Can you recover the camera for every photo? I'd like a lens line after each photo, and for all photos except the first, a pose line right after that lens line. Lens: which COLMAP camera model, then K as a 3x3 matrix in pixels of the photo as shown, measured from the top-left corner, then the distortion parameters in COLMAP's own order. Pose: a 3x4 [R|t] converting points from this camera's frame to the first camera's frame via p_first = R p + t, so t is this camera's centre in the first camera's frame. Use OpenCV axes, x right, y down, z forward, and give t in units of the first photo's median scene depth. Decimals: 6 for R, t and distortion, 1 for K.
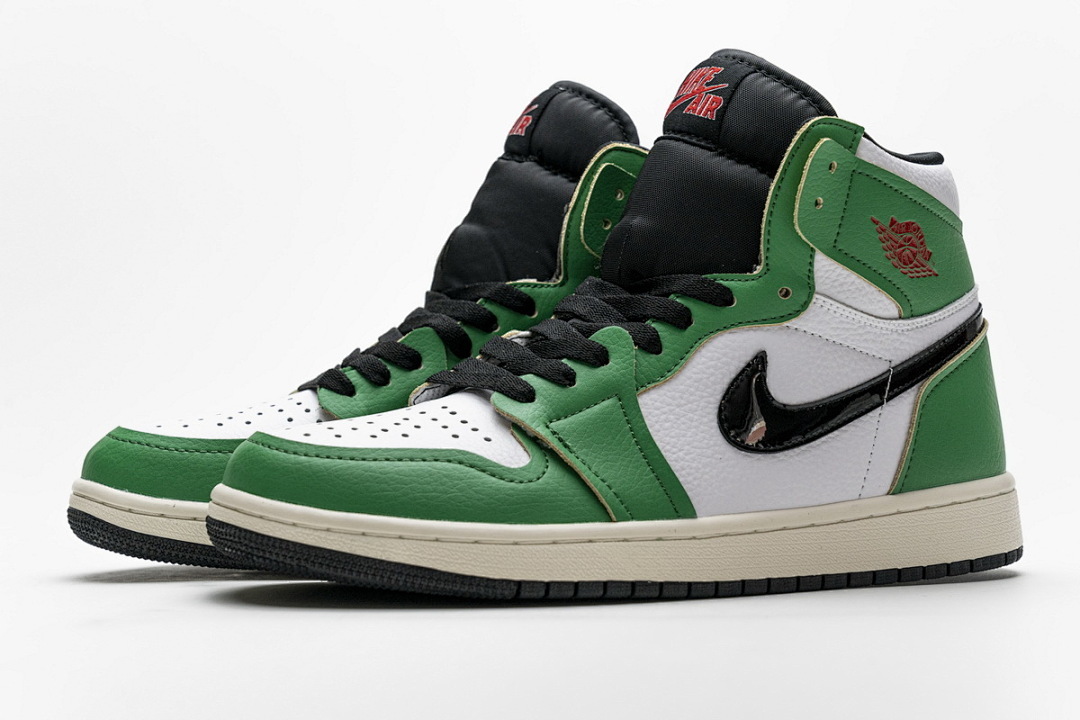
lens RADIAL K [[2128.9, 0, 541.9], [0, 2128.9, 367.8], [0, 0, 1]] dist [0.004631, 0.000000]
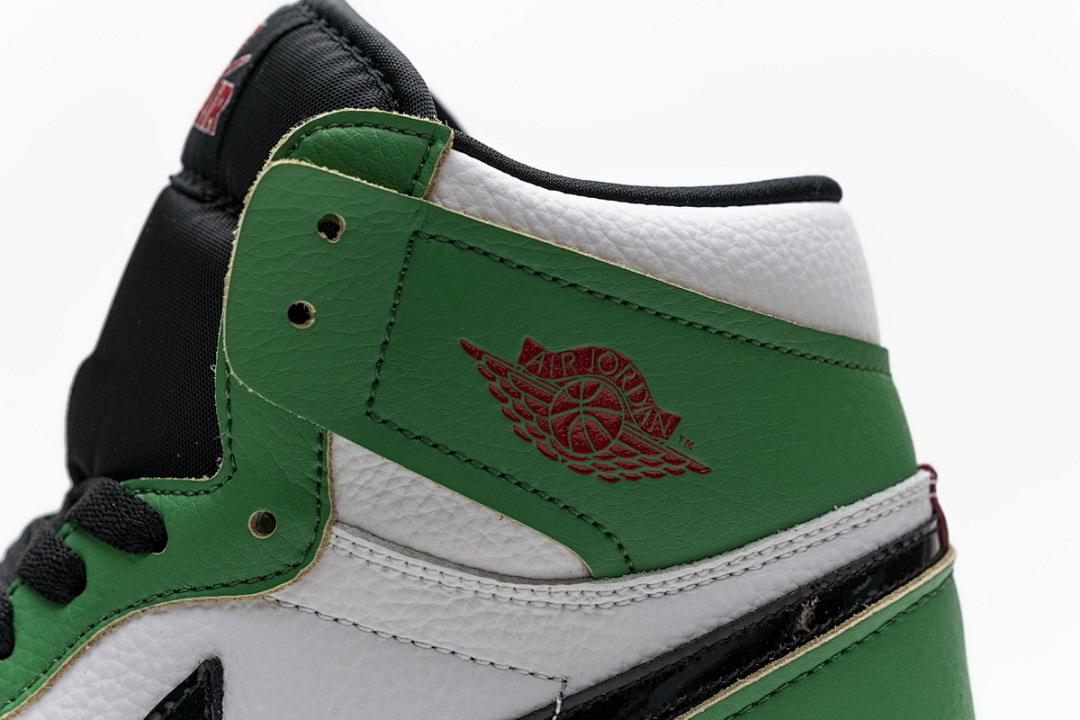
lens RADIAL K [[2128.9, 0, 604.8], [0, 2128.9, 368.3], [0, 0, 1]] dist [0.004631, 0.000000]
pose [[0.895975, -0.019321, -0.443684, 0.366505], [0.005737, 0.999473, -0.031938, -0.052301], [0.444067, 0.026070, 0.895614, 0.642894]]
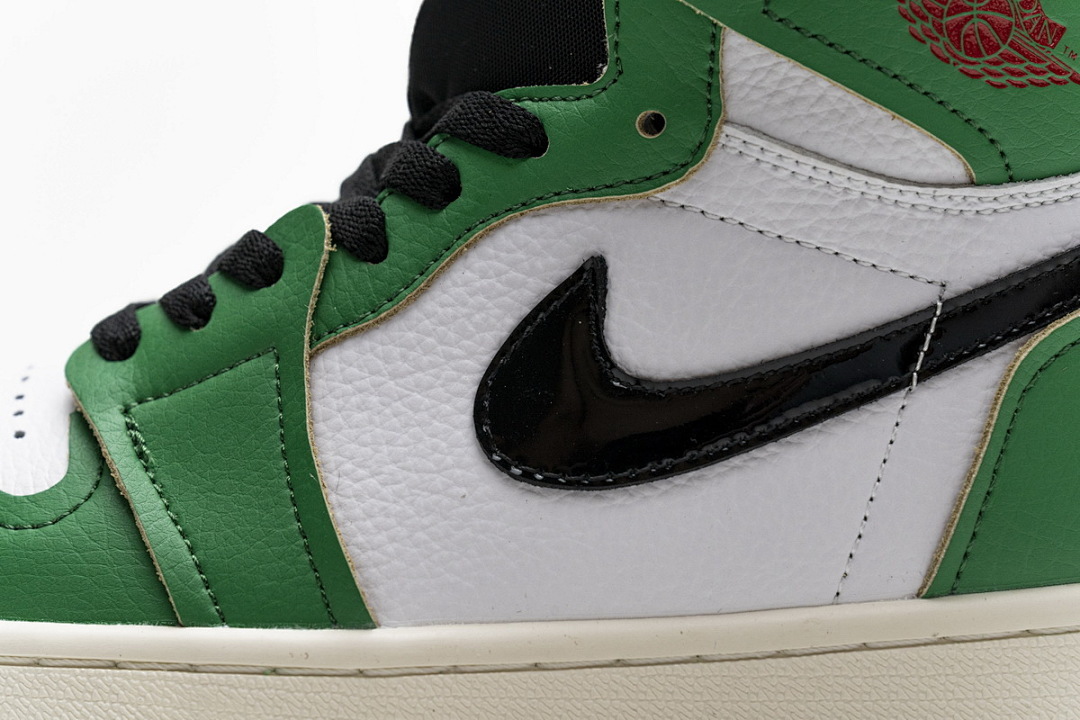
lens RADIAL K [[2128.9, 0, 560.5], [0, 2128.9, 380.4], [0, 0, 1]] dist [0.004631, 0.000000]
pose [[0.893436, 0.024463, -0.448523, 0.294072], [-0.016660, 0.999634, 0.021336, 0.008444], [0.448881, -0.011590, 0.893516, 0.598774]]
